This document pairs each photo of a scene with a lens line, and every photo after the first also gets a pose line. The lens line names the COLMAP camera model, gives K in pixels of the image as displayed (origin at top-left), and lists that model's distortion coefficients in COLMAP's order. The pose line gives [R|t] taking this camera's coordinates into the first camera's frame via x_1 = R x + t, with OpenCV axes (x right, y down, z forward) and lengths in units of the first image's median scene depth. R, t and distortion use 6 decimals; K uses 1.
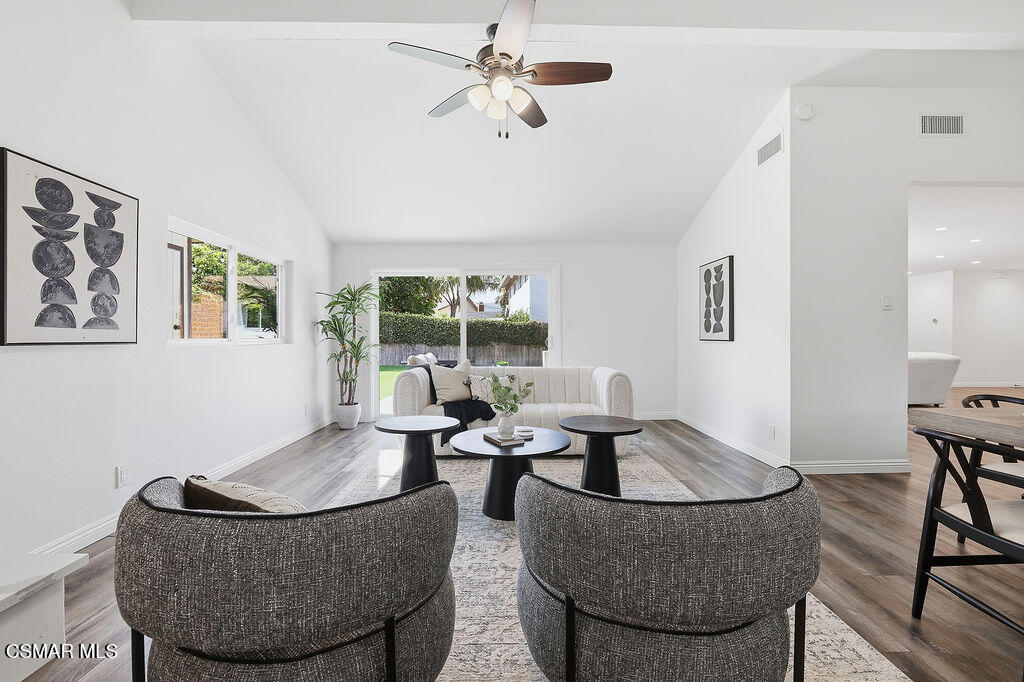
lens RADIAL K [[447.6, 0, 511.2], [0, 447.6, 340.8], [0, 0, 1]] dist [-0.036246, 0.006982]
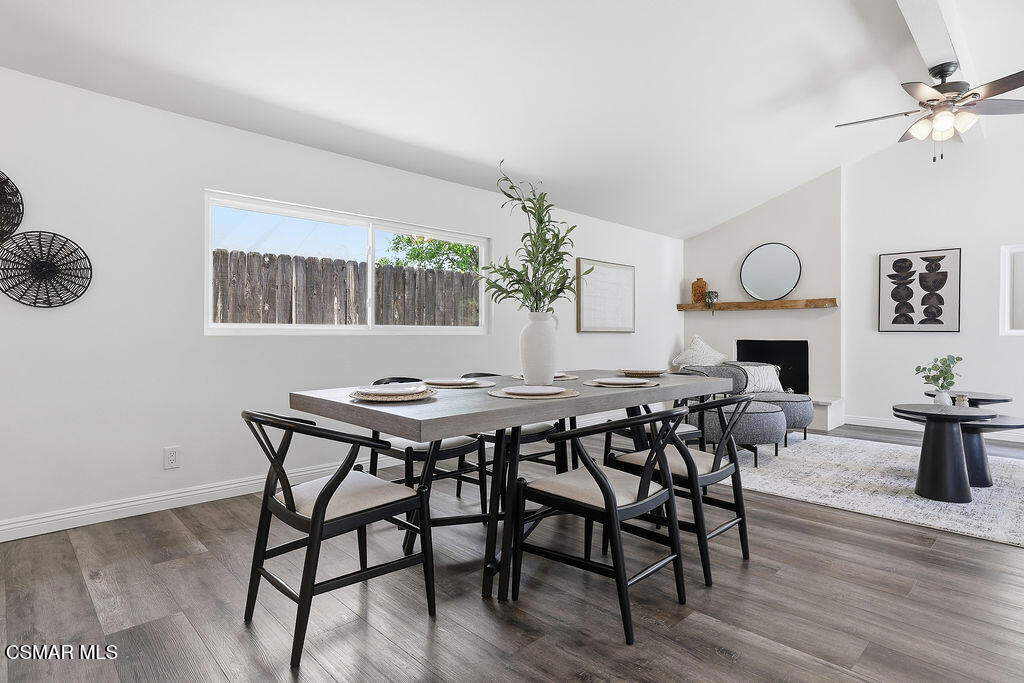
lens RADIAL K [[525.6, 0, 510.4], [0, 525.6, 335.8], [0, 0, 1]] dist [-0.017022, 0.001213]
pose [[-0.725101, 0.003067, -0.688635, 1.647777], [-0.006755, 0.999910, 0.011566, 0.008987], [0.688609, 0.013038, -0.725016, 1.126114]]
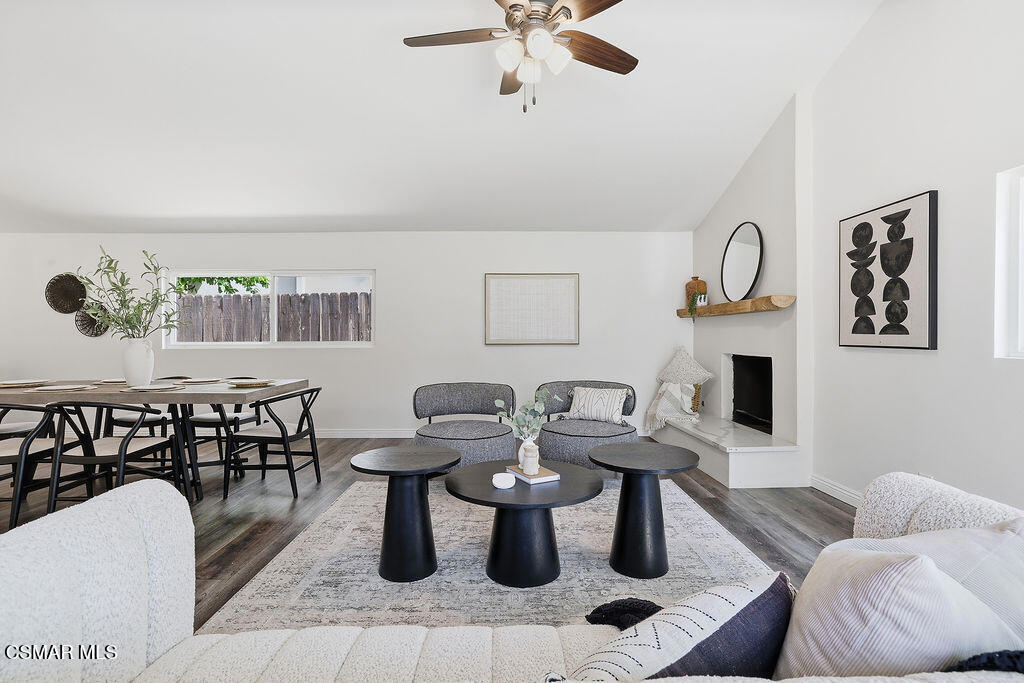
lens RADIAL K [[474.2, 0, 511.6], [0, 474.2, 342.0], [0, 0, 1]] dist [-0.017490, -0.000200]
pose [[-0.999784, 0.006211, -0.019843, 0.036513], [0.005856, 0.999823, 0.017880, -0.028152], [0.019950, 0.017760, -0.999643, 1.744556]]
